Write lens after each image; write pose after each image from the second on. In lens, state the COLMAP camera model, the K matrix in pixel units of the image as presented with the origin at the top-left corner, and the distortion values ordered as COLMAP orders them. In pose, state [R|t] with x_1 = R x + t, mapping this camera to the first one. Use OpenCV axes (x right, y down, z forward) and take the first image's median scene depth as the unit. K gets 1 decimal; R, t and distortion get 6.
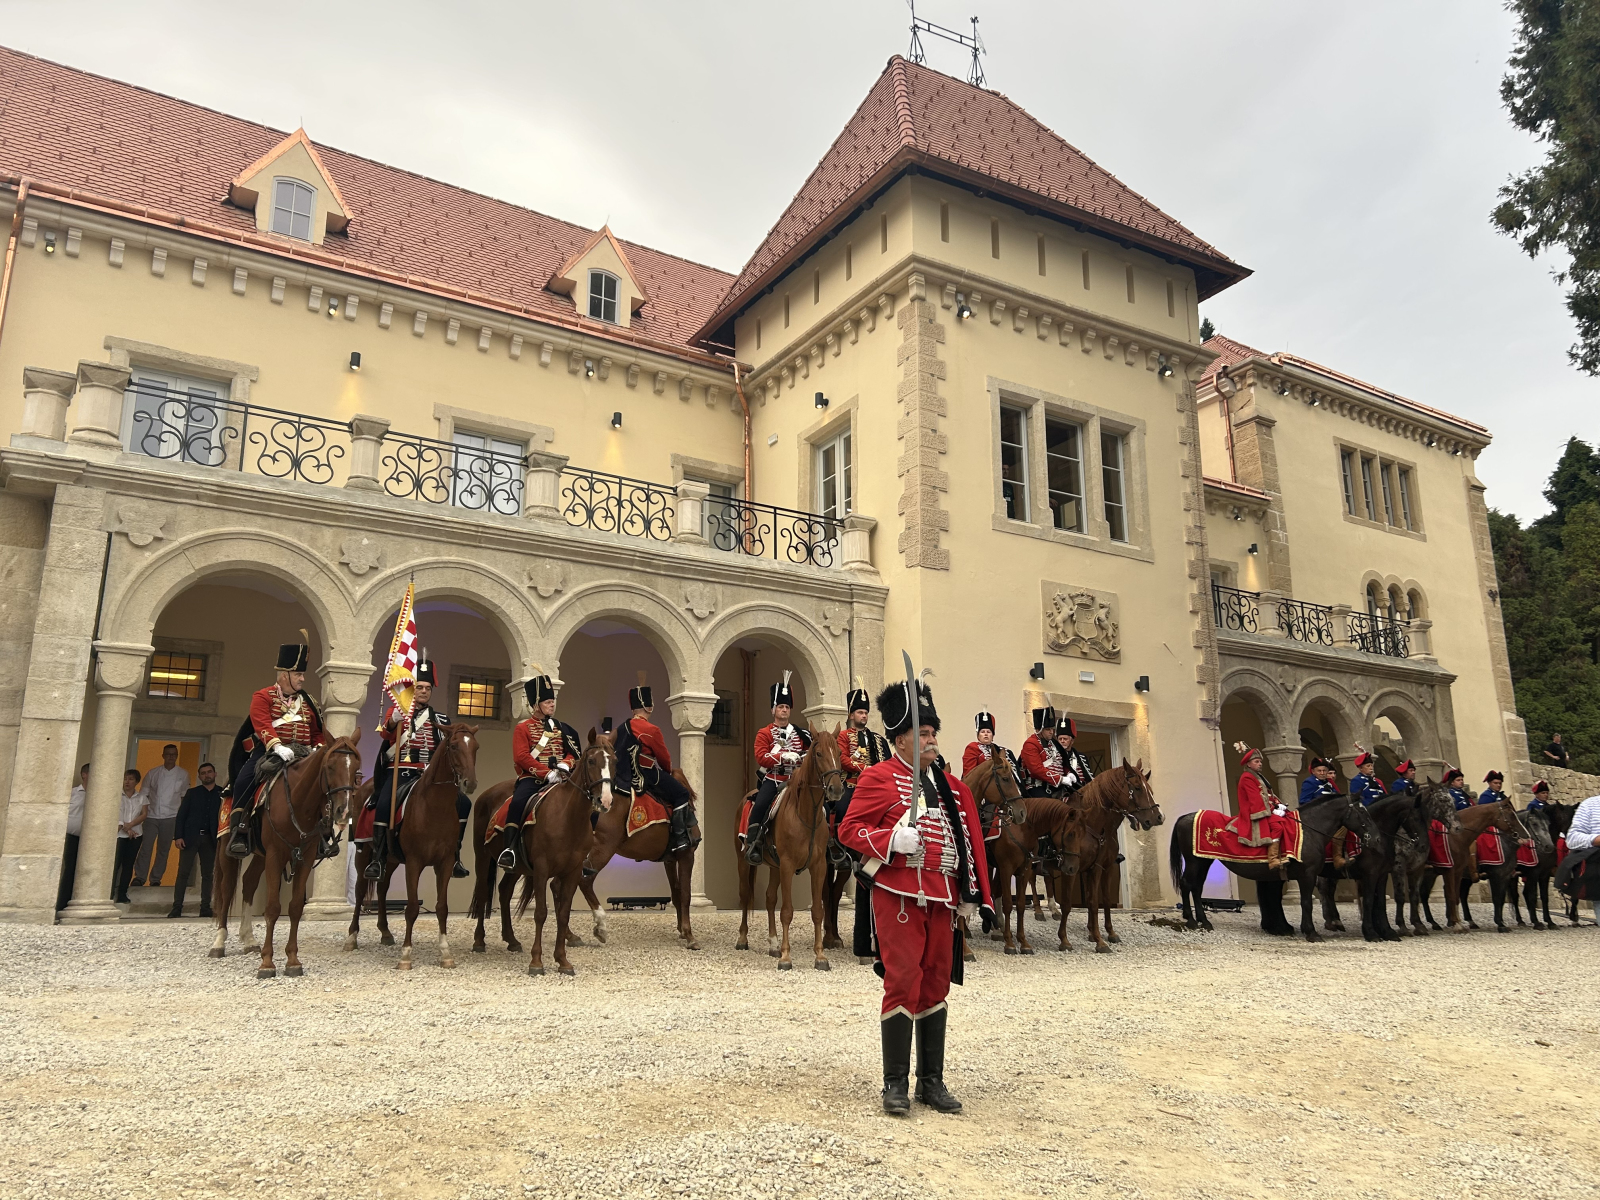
lens RADIAL K [[1190.5, 0, 793.0], [0, 1190.5, 602.2], [0, 0, 1]] dist [0.067665, -0.056696]
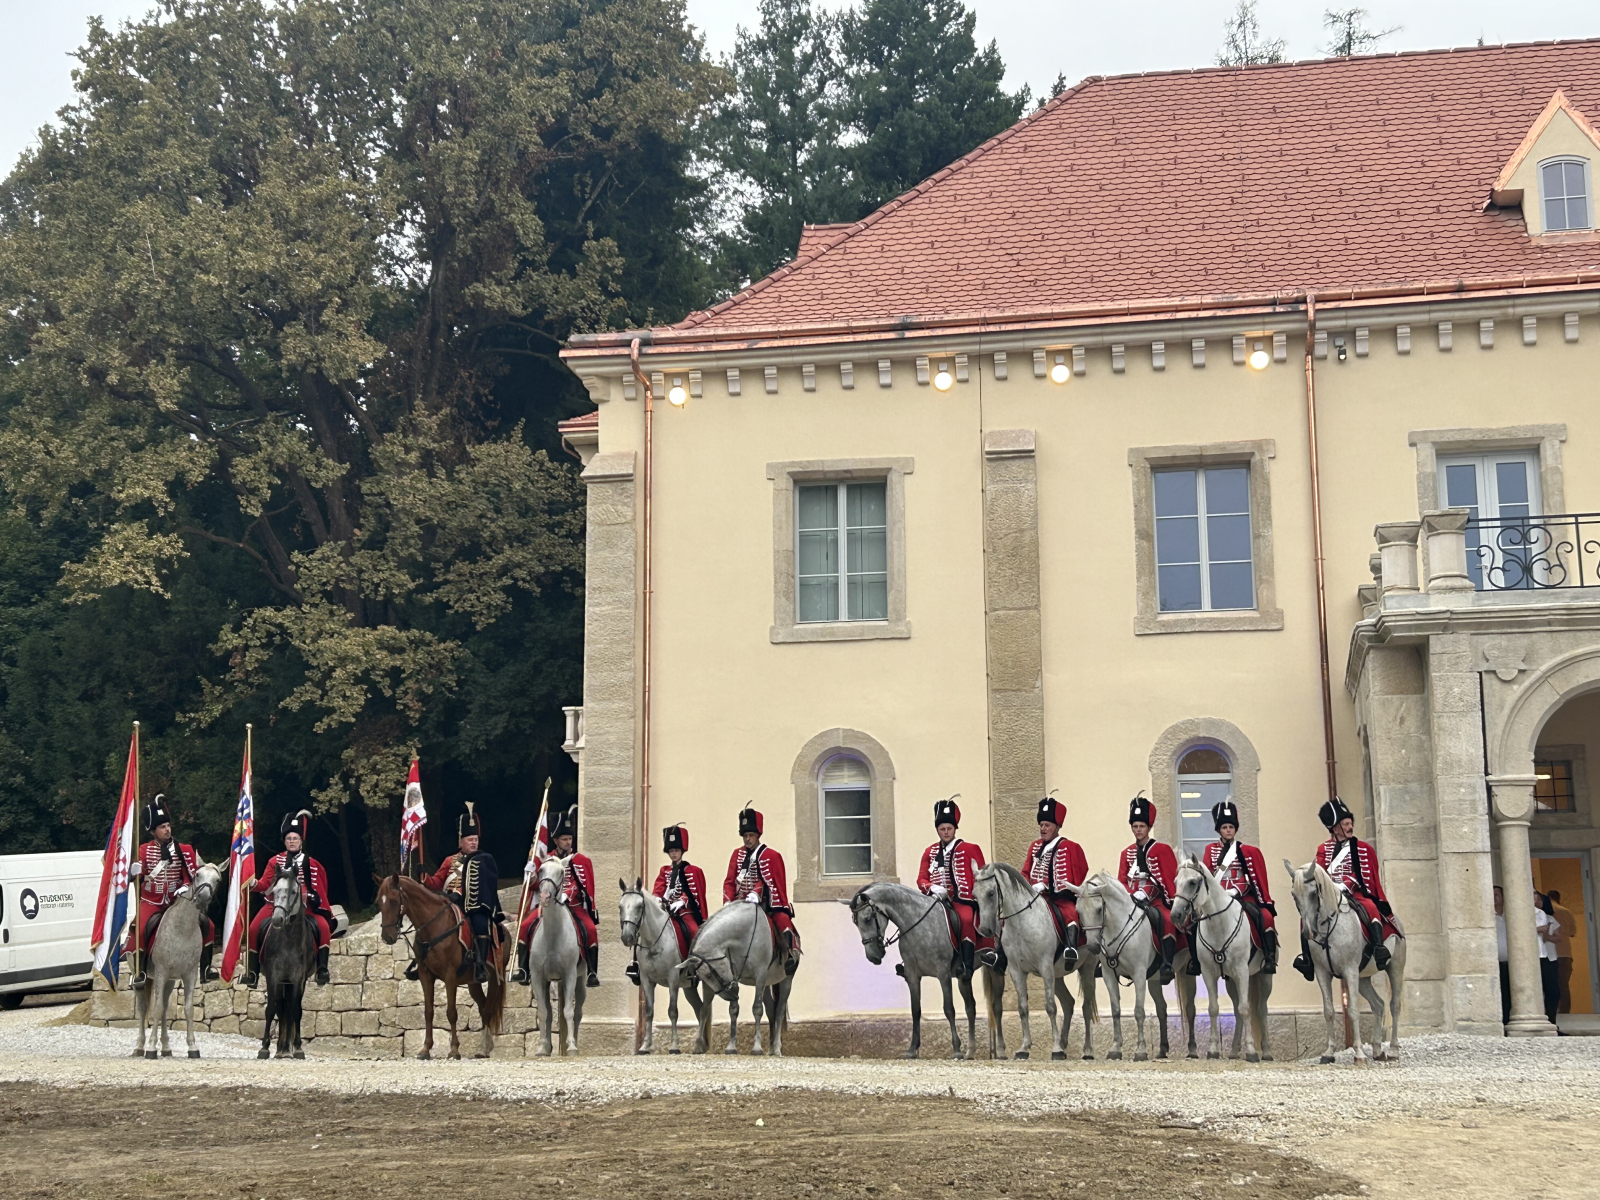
lens RADIAL K [[2374.2, 0, 800.0], [0, 2374.2, 600.0], [0, 0, 1]] dist [0.323534, -1.411001]
pose [[0.742710, -0.139183, -0.654989, 0.344540], [0.161534, 0.986512, -0.026463, -0.143598], [0.649838, -0.086149, 0.755175, -0.873068]]
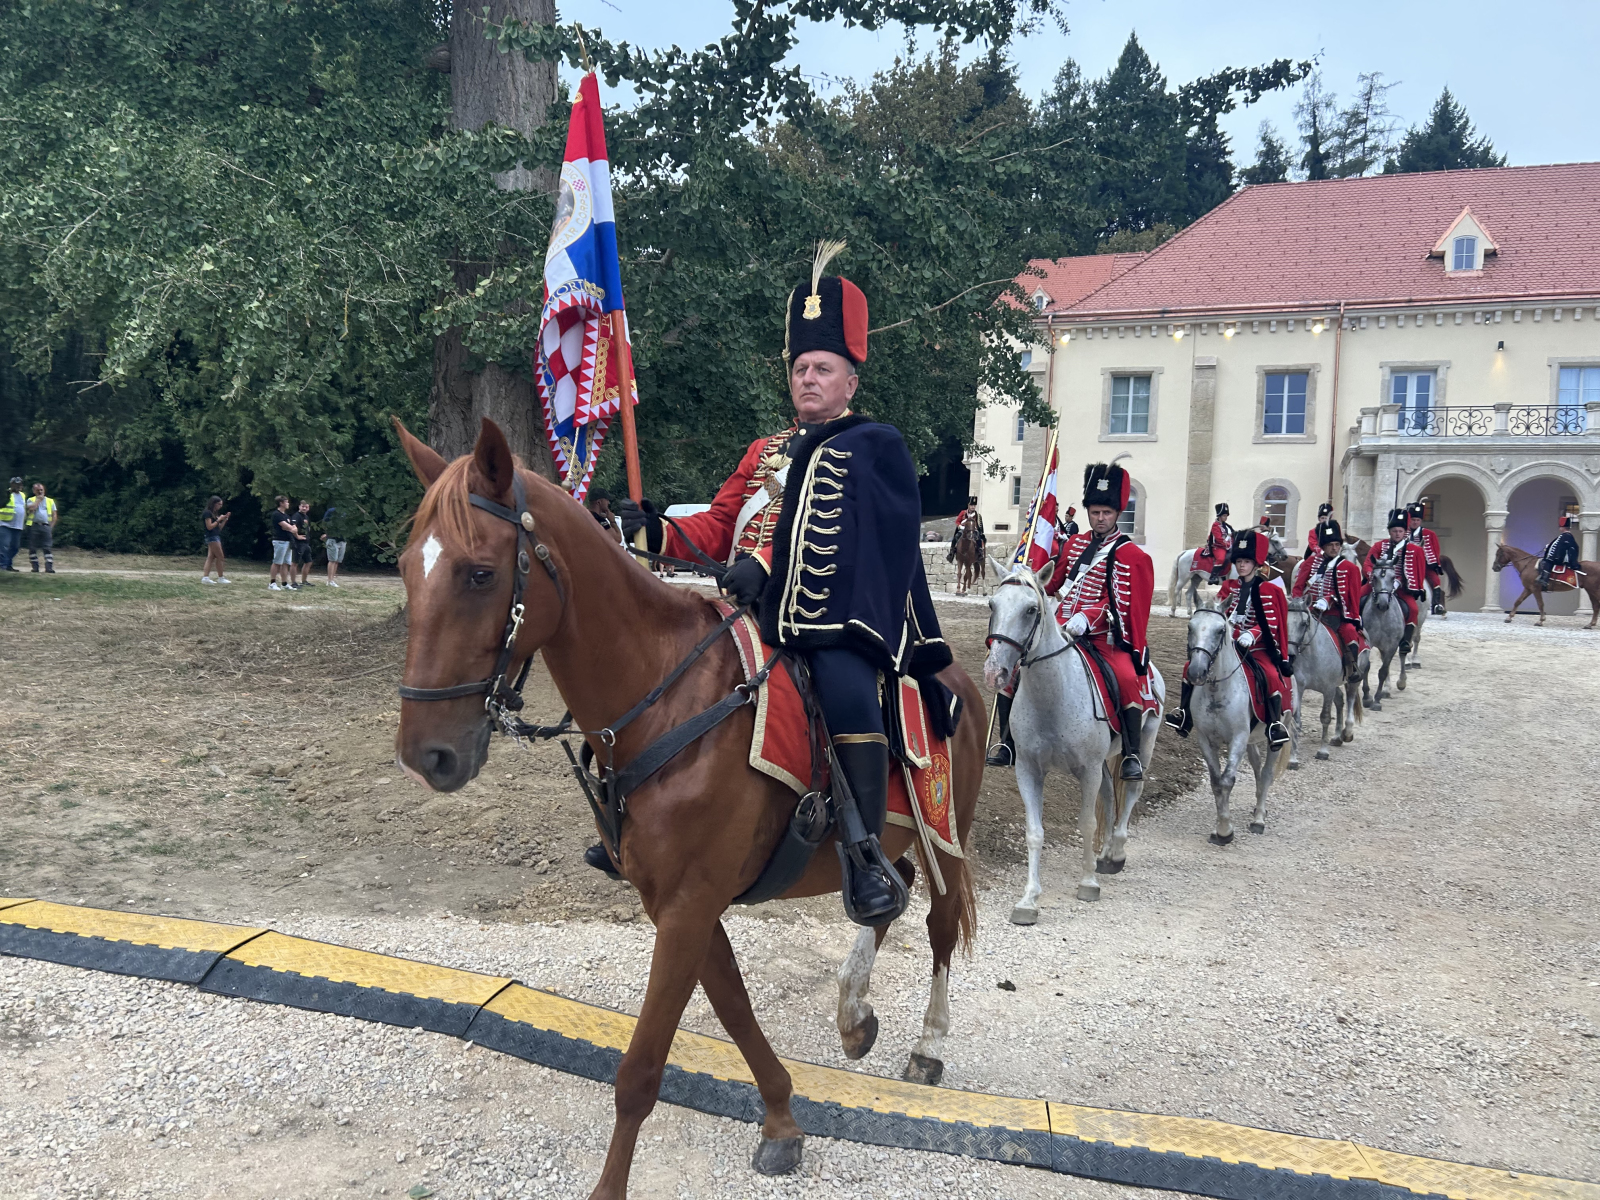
lens RADIAL K [[1190.5, 0, 793.0], [0, 1190.5, 602.2], [0, 0, 1]] dist [0.067665, -0.056696]
pose [[0.608492, 0.031019, -0.792954, 0.689413], [0.133160, 0.981076, 0.140562, -0.293197], [0.782308, -0.191120, 0.592846, -1.552123]]
